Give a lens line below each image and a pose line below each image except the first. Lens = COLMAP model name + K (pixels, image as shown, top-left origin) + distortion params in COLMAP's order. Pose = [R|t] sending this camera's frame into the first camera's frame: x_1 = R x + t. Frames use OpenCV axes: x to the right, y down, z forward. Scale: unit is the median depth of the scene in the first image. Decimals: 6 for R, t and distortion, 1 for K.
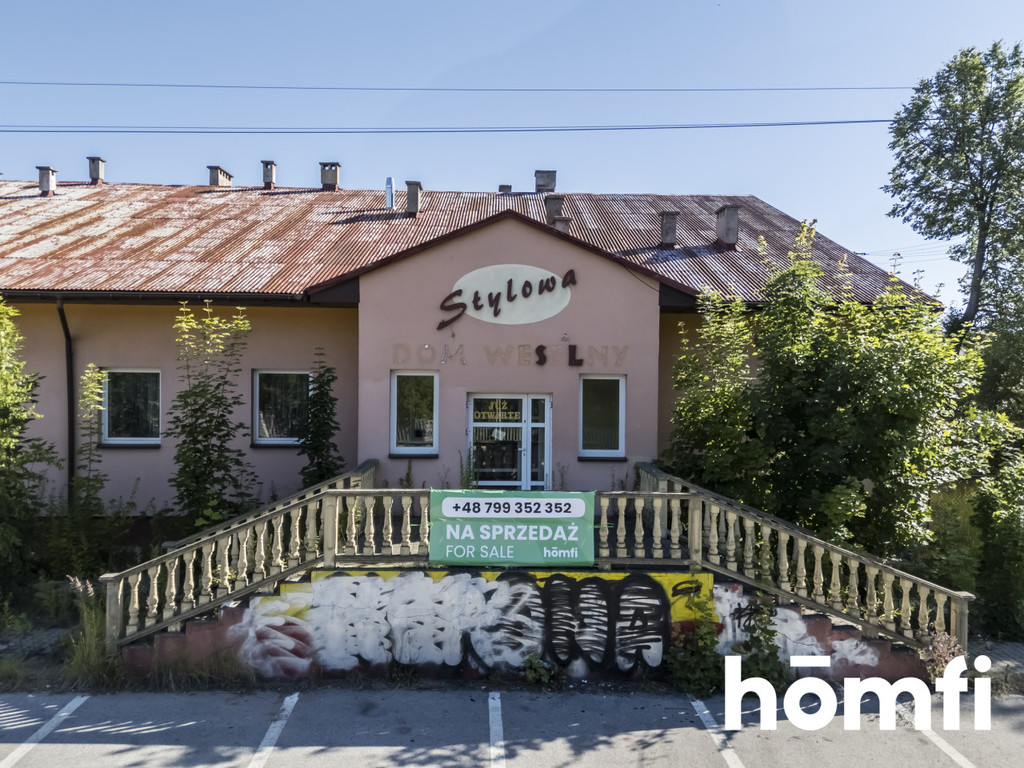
lens RADIAL K [[756.0, 0, 512.0], [0, 756.0, 384.0], [0, 0, 1]] dist [0.054716, -0.033693]
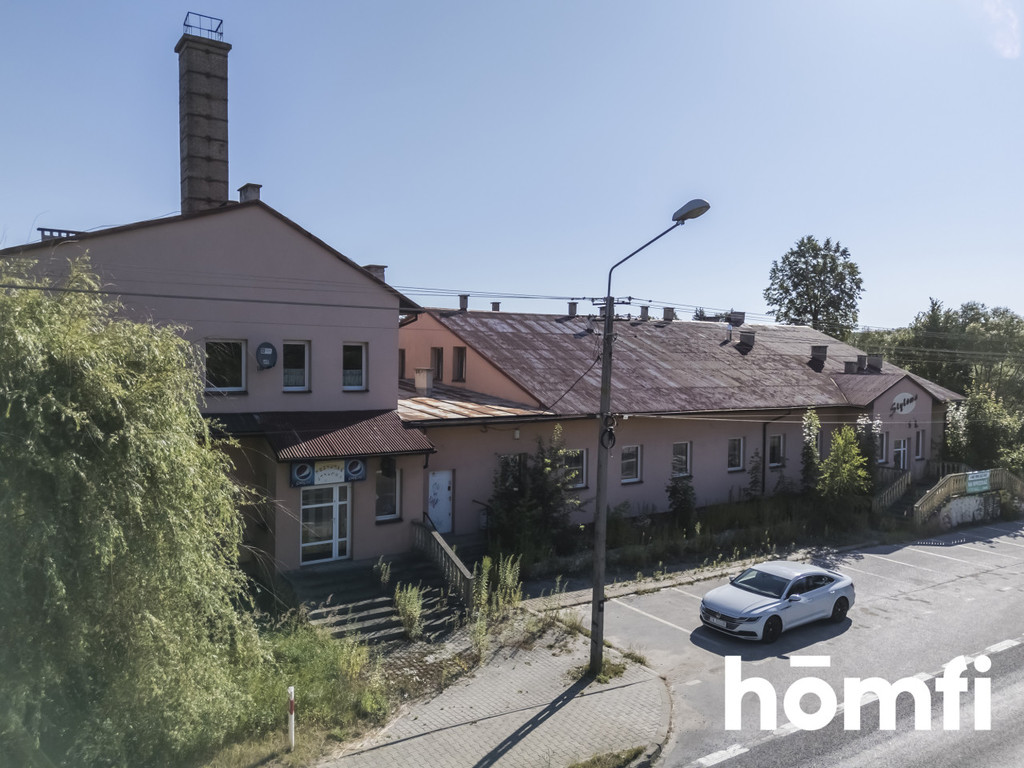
lens RADIAL K [[751.7, 0, 514.4], [0, 751.7, 381.9], [0, 0, 1]] dist [0.099763, -0.099724]
pose [[0.841186, -0.018235, 0.540438, -3.054186], [0.005166, 0.999657, 0.025688, -0.308457], [-0.540721, -0.018817, 0.840991, -0.683769]]
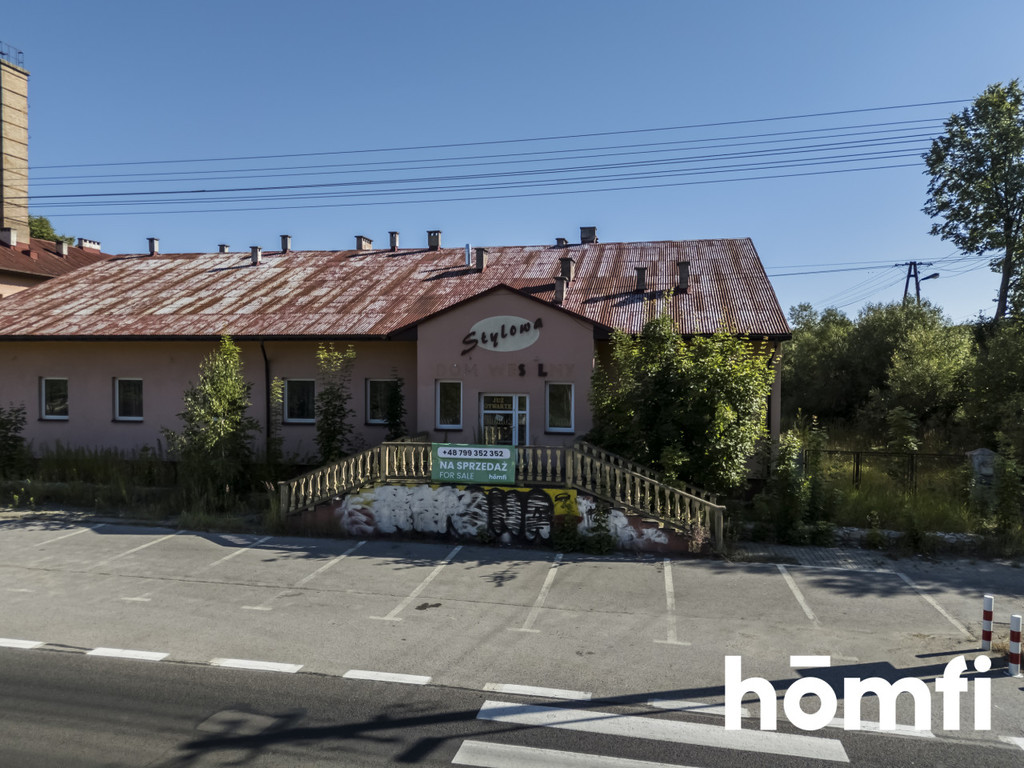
lens RADIAL K [[751.7, 0, 514.4], [0, 751.7, 381.9], [0, 0, 1]] dist [0.099763, -0.099724]
pose [[0.975834, -0.002758, -0.218497, 0.422435], [0.002620, 0.999996, -0.000921, -0.011327], [0.218499, 0.000327, 0.975837, -0.678552]]
